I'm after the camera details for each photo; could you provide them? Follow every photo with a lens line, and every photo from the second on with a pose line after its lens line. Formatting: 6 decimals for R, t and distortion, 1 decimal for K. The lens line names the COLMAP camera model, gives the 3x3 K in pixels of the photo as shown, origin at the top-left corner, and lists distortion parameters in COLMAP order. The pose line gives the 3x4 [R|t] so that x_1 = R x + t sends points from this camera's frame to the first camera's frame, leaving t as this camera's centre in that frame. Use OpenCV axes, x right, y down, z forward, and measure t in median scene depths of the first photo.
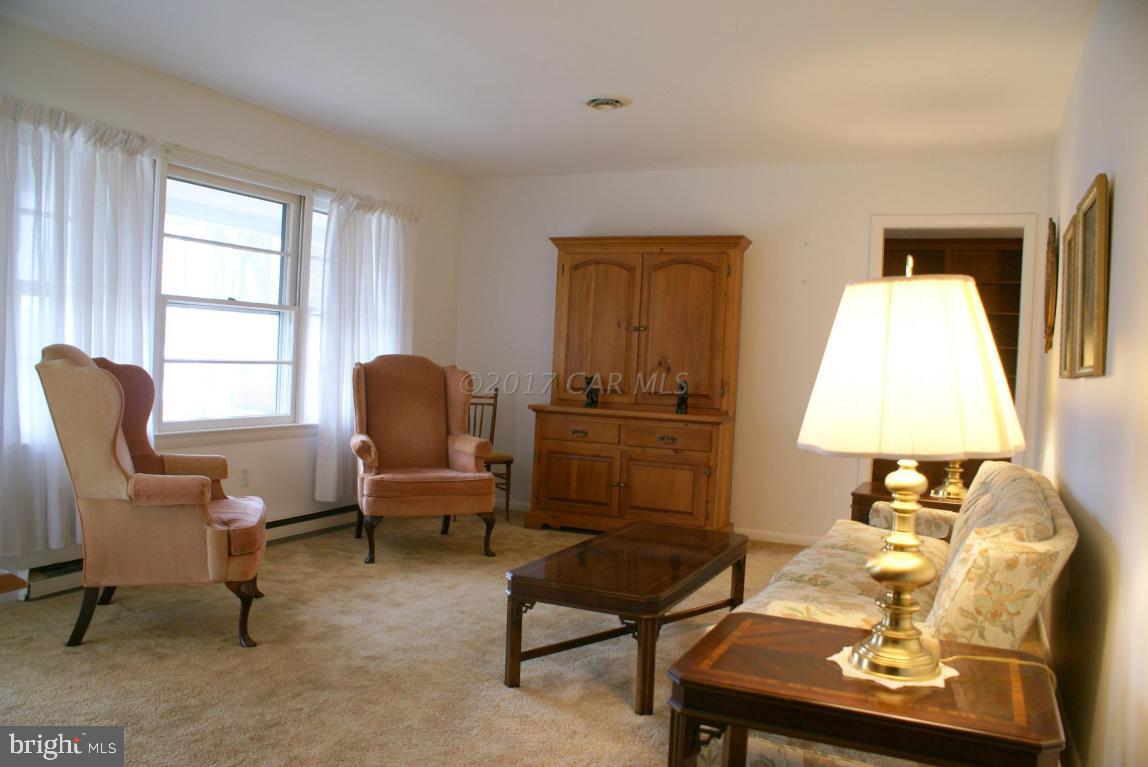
lens RADIAL K [[899.5, 0, 571.0], [0, 899.5, 383.8], [0, 0, 1]] dist [-0.136518, 0.099614]
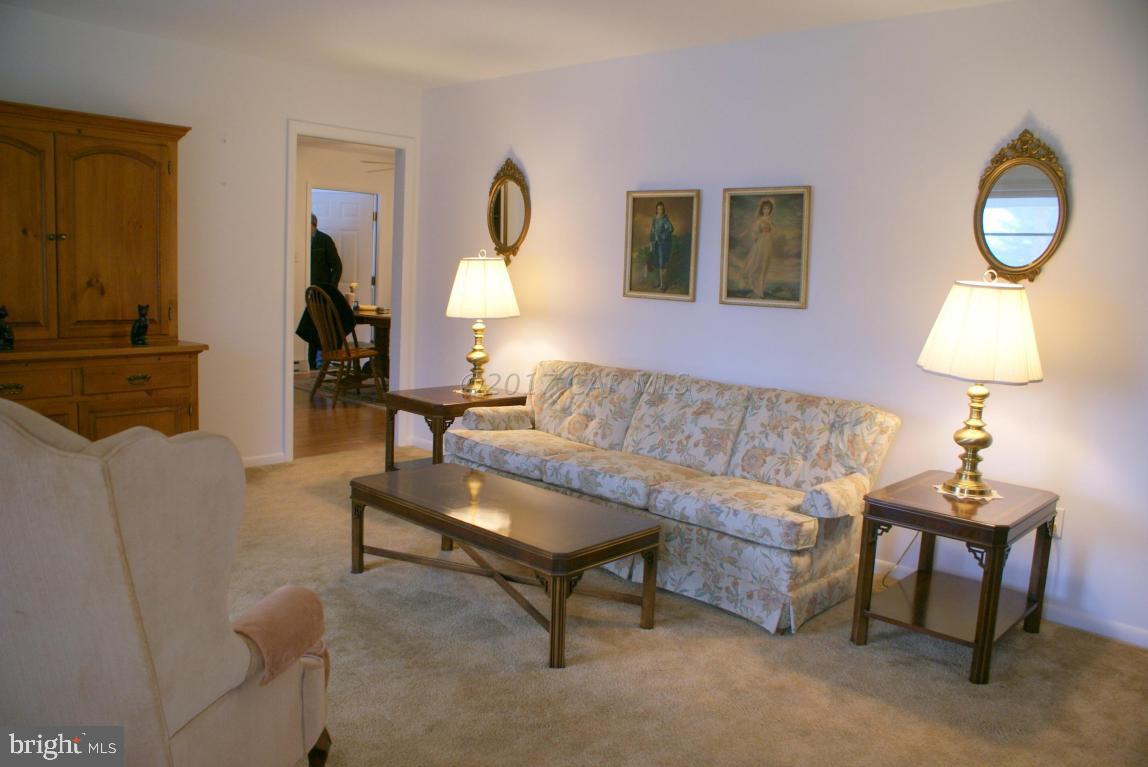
lens RADIAL K [[899.5, 0, 572.5], [0, 899.5, 384.6], [0, 0, 1]] dist [-0.136518, 0.099614]
pose [[0.309575, -0.158002, 0.937656, -0.496381], [-0.004876, 0.985821, 0.167729, -0.065303], [-0.950862, -0.056497, 0.304415, 0.384744]]
